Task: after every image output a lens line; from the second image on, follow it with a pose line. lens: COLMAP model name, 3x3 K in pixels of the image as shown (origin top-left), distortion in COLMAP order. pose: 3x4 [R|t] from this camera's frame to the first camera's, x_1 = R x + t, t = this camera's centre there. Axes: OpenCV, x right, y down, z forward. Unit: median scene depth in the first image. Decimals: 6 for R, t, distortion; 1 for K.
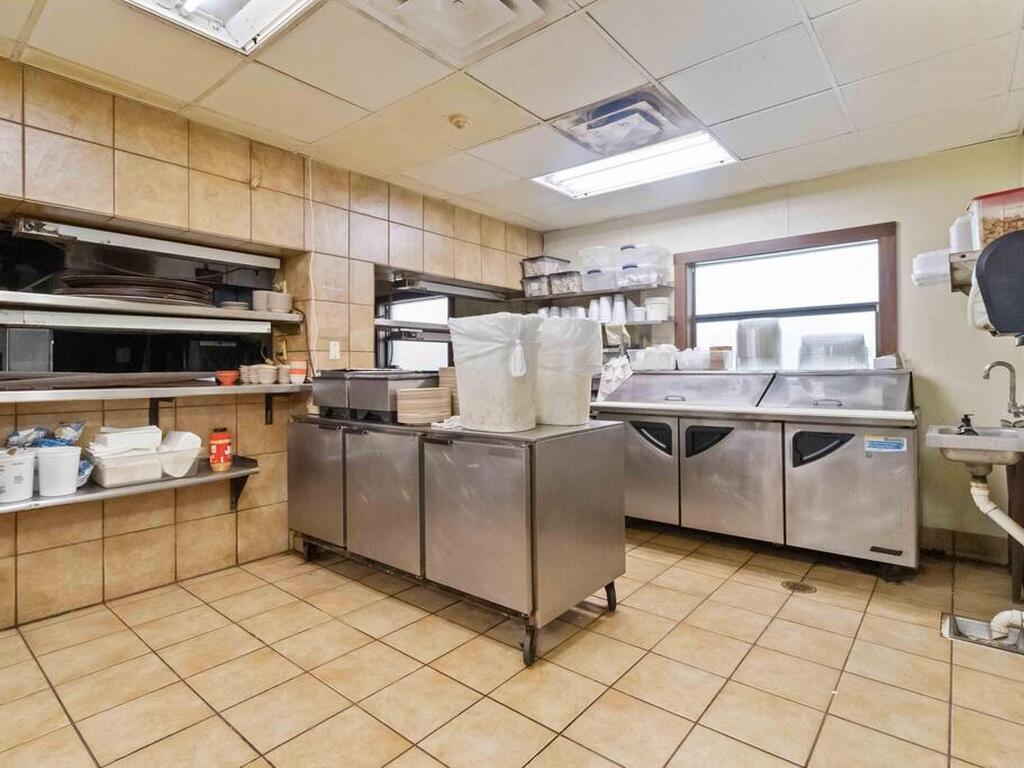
lens RADIAL K [[535.1, 0, 518.7], [0, 535.1, 369.4], [0, 0, 1]] dist [0.001838, 0.000962]
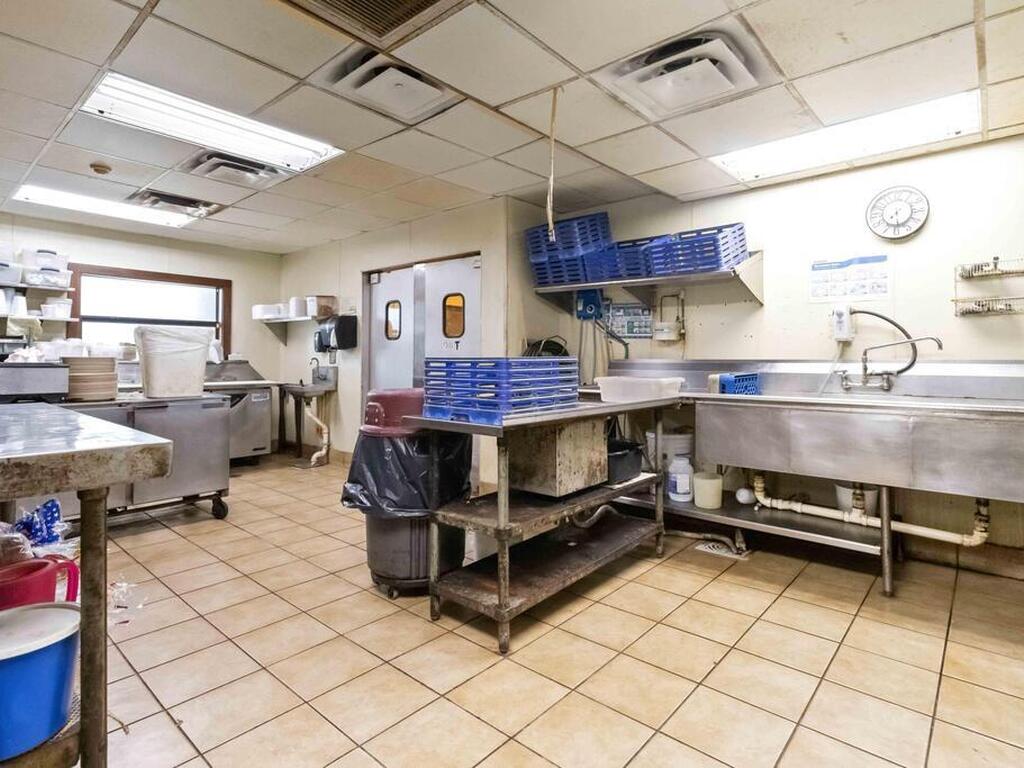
lens RADIAL K [[539.3, 0, 520.4], [0, 539.3, 348.9], [0, 0, 1]] dist [-0.000997, -0.000090]
pose [[0.030794, 0.027497, 0.999147, -1.015261], [-0.004768, 0.999614, -0.027362, 0.005291], [-0.999514, -0.003922, 0.030913, -0.048136]]
